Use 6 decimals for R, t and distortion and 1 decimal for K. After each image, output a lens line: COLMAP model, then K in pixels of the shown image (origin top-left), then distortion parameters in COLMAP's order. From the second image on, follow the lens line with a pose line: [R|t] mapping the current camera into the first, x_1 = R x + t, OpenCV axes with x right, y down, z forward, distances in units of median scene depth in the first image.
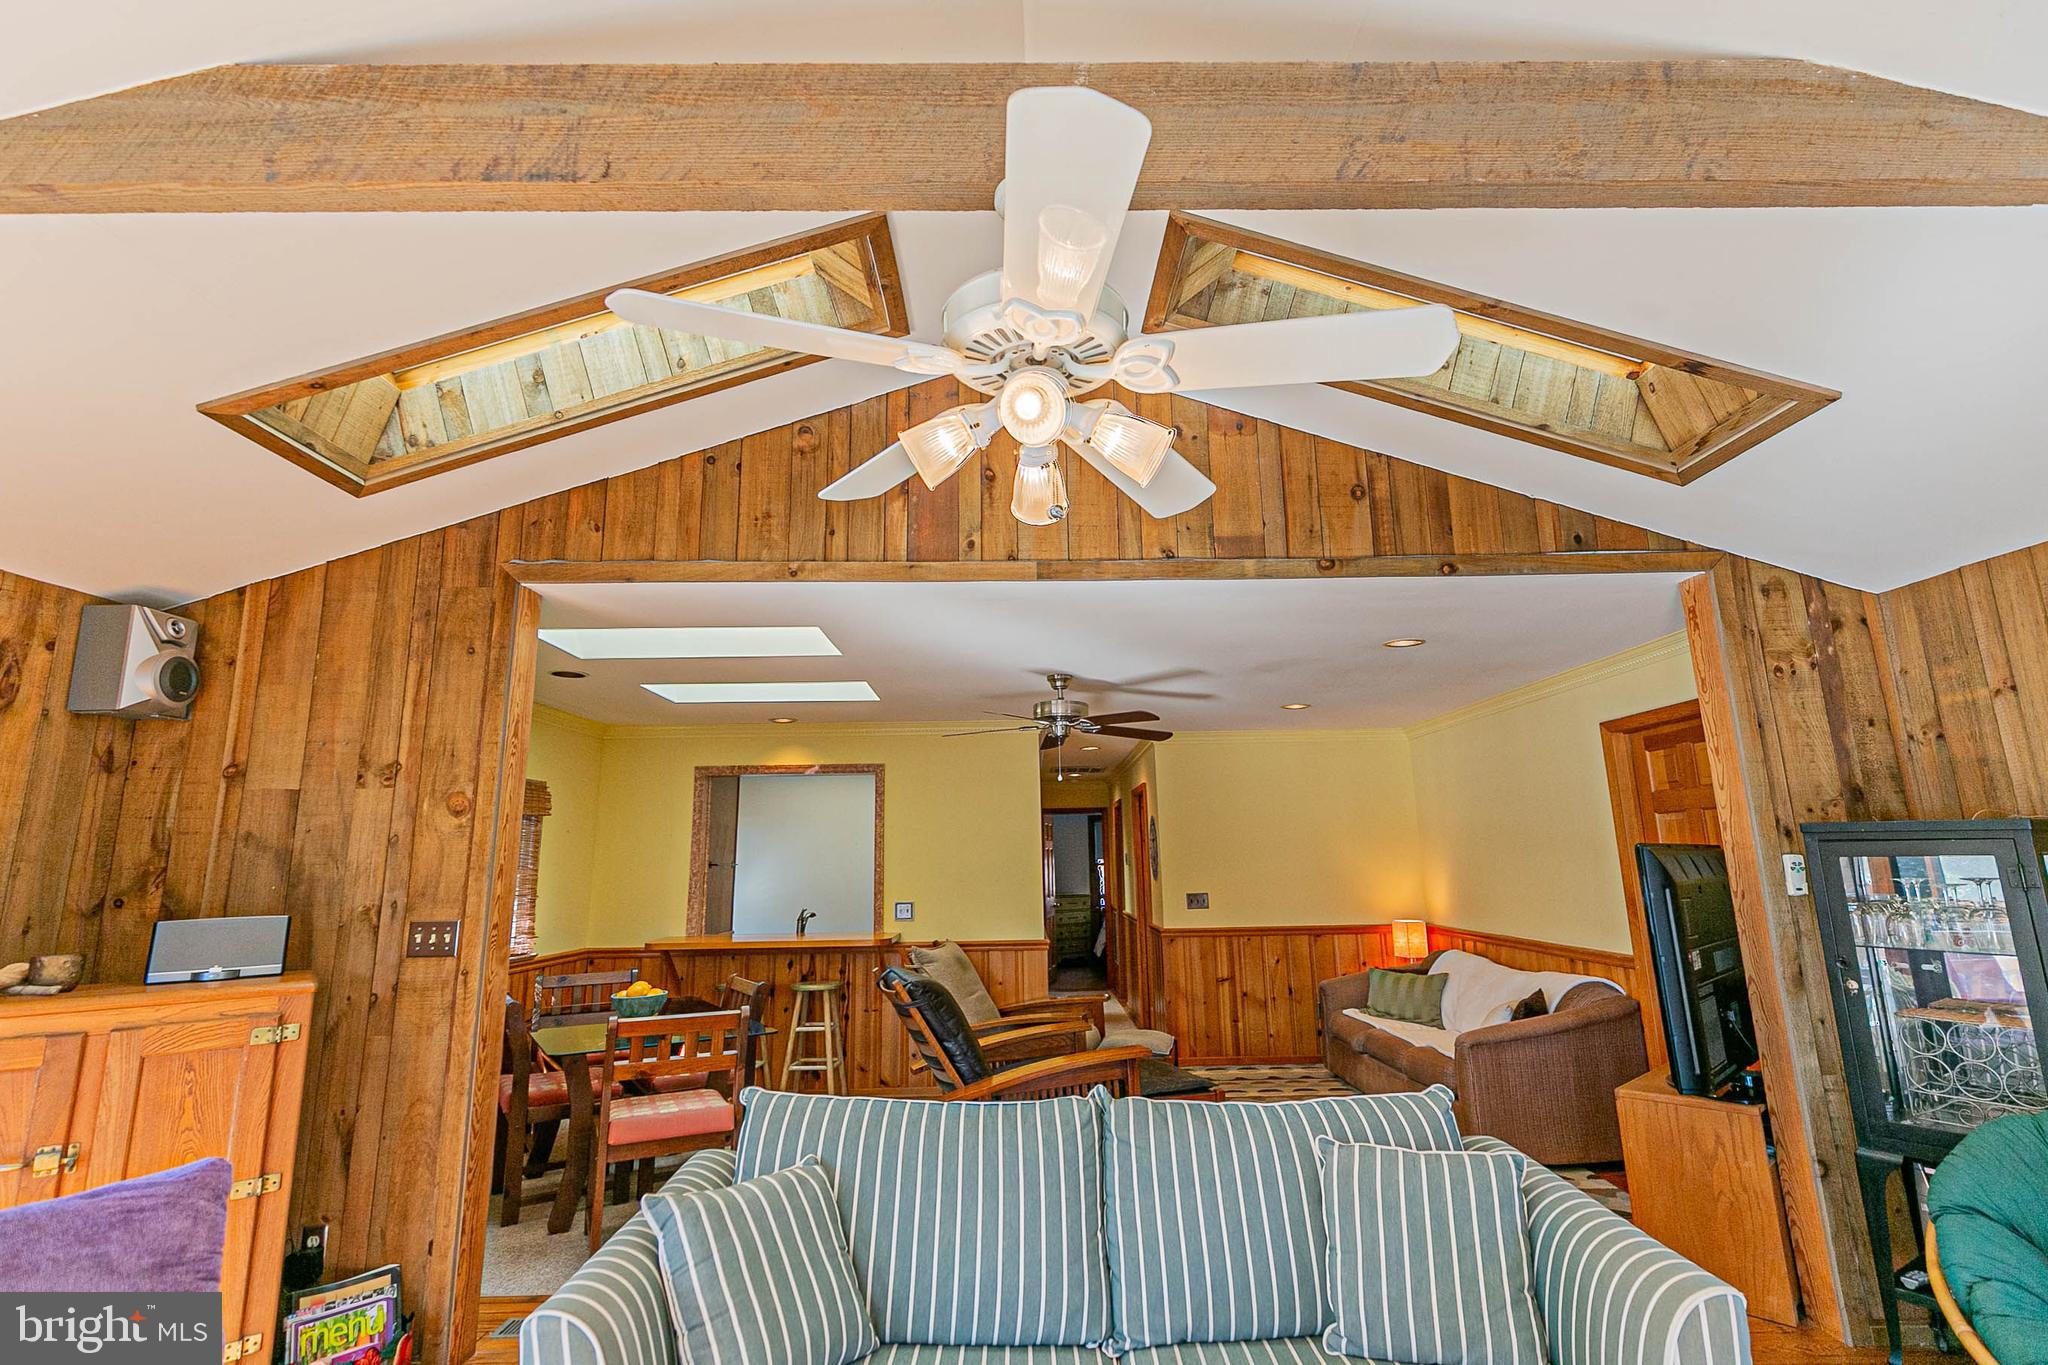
lens RADIAL K [[927.9, 0, 1028.7], [0, 927.9, 680.5], [0, 0, 1]] dist [0.006265, -0.001472]
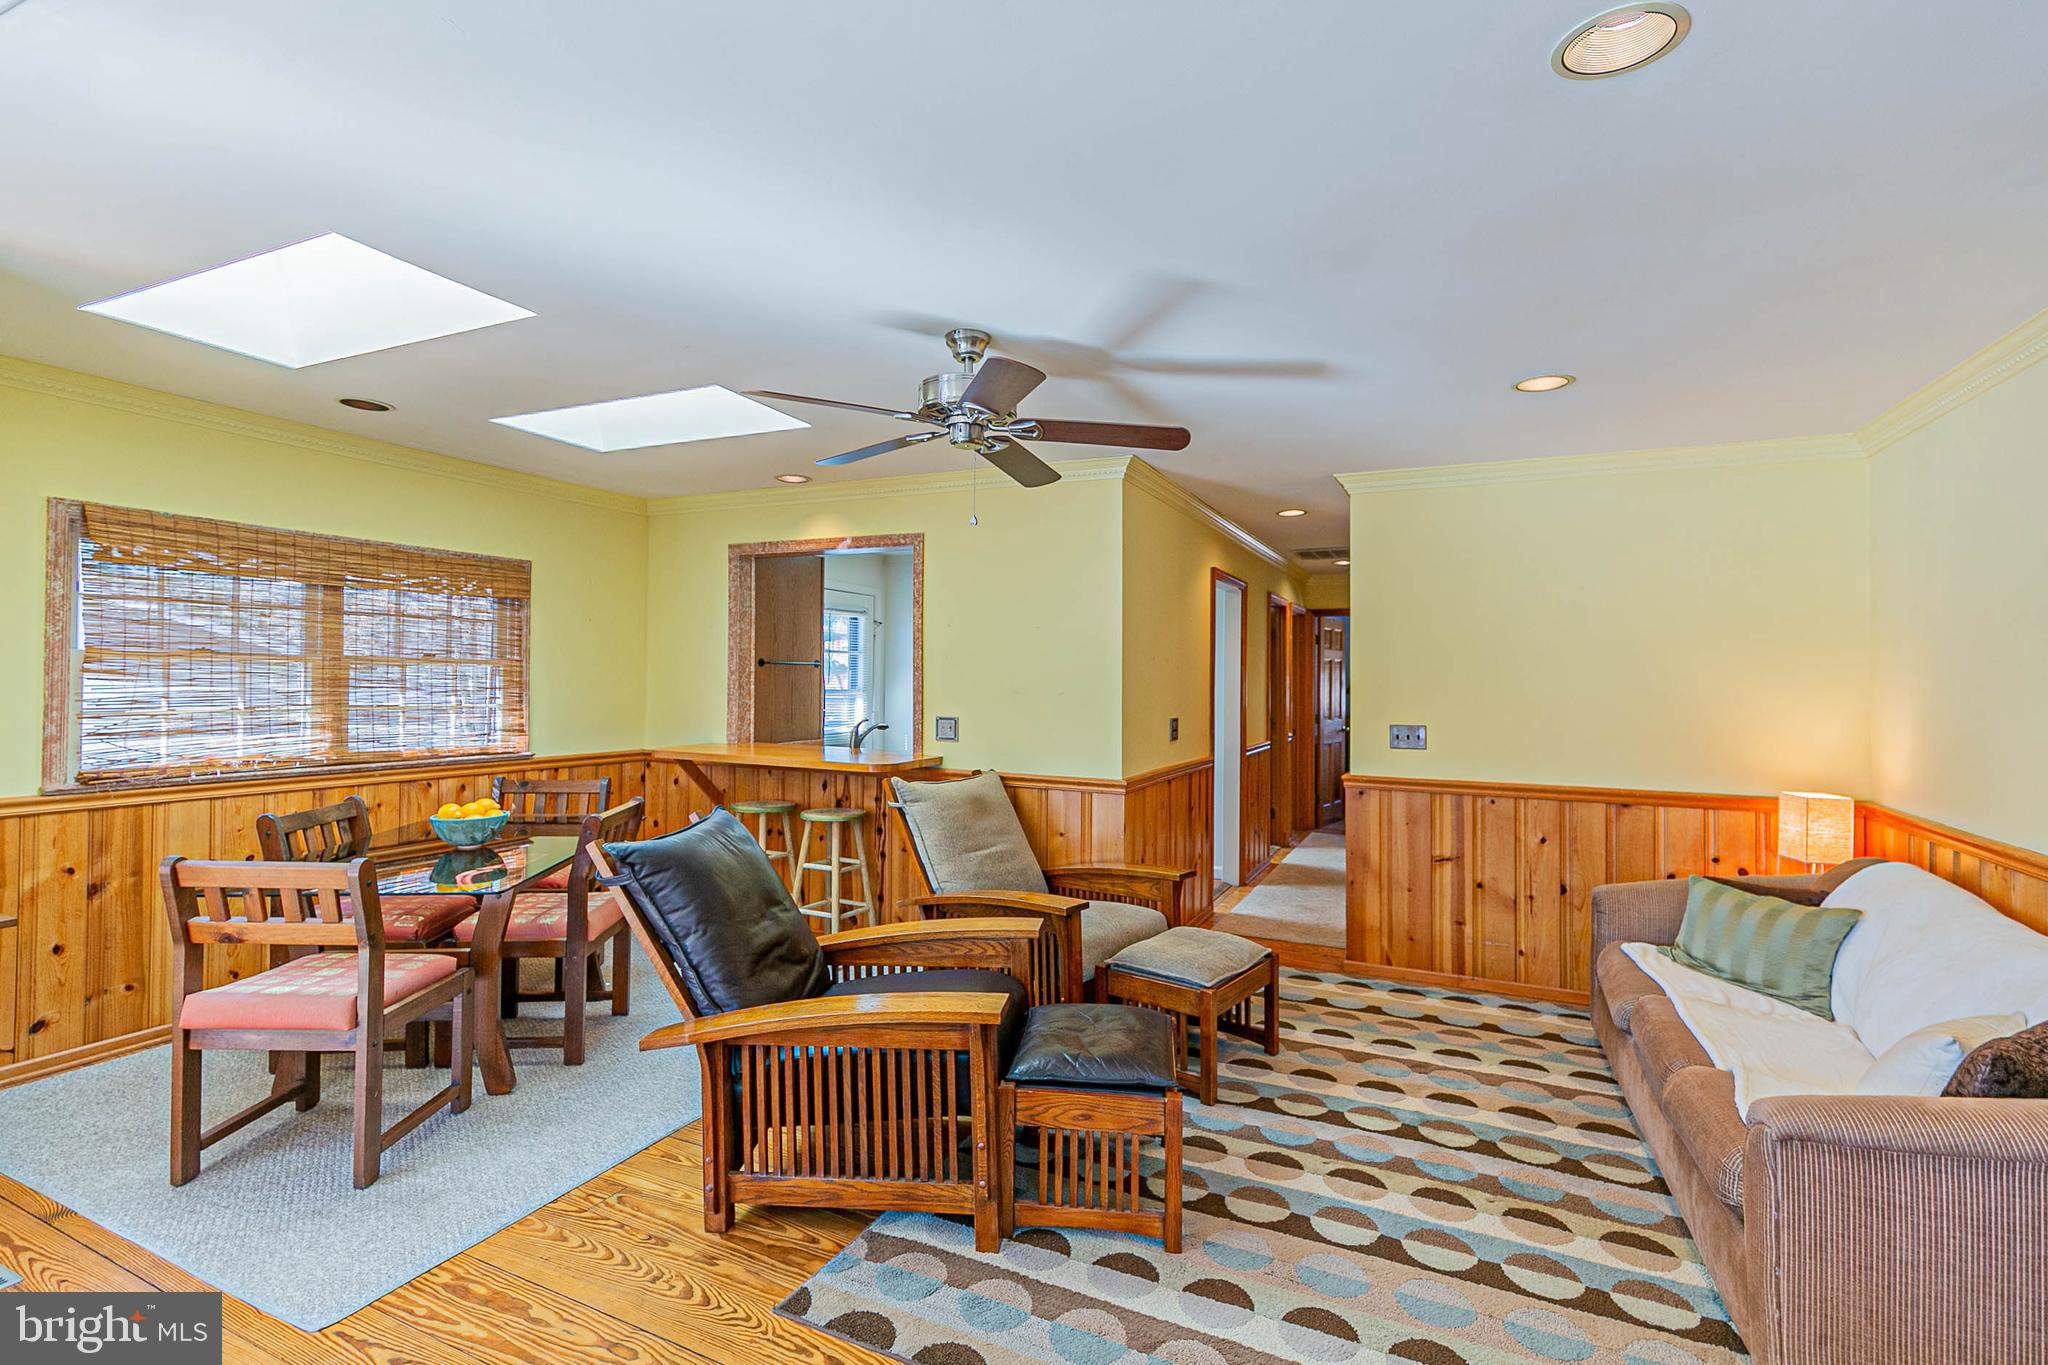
lens RADIAL K [[927.9, 0, 1043.6], [0, 927.9, 679.9], [0, 0, 1]] dist [0.006265, -0.001472]
pose [[0.908783, 0.032036, -0.416038, 0.465768], [0.053657, 0.979799, 0.192653, 0.140218], [0.413806, -0.197404, 0.888705, 0.737281]]
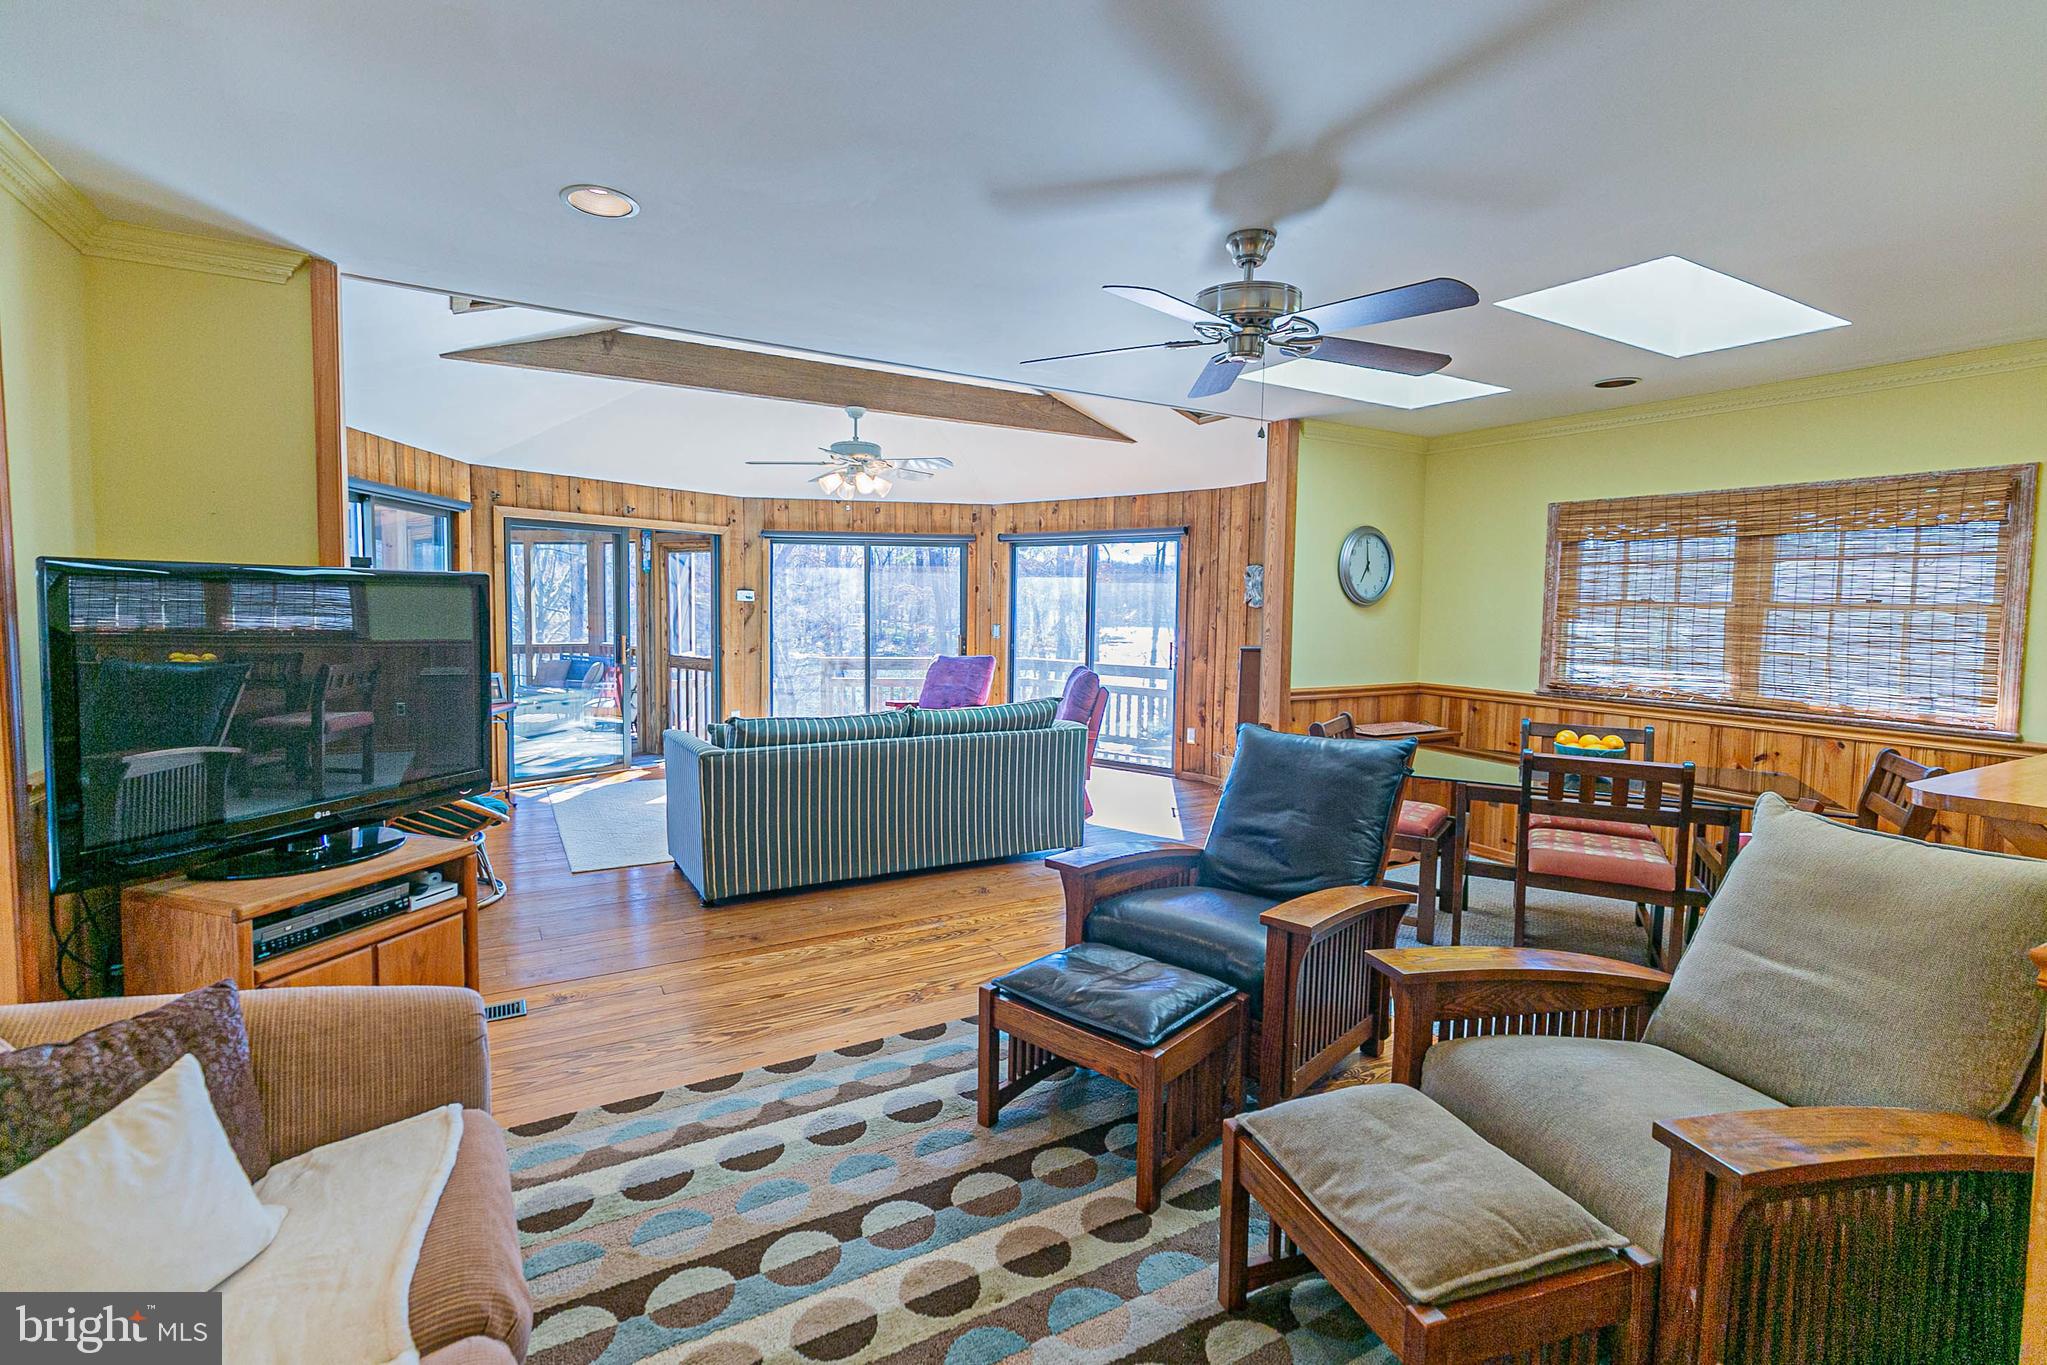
lens RADIAL K [[927.5, 0, 987.8], [0, 927.5, 665.5], [0, 0, 1]] dist [0.006265, -0.001472]
pose [[-0.881645, 0.028516, -0.471051, 0.635565], [0.087218, 0.990823, -0.103262, 0.434708], [0.463784, -0.132124, -0.876041, 2.136132]]
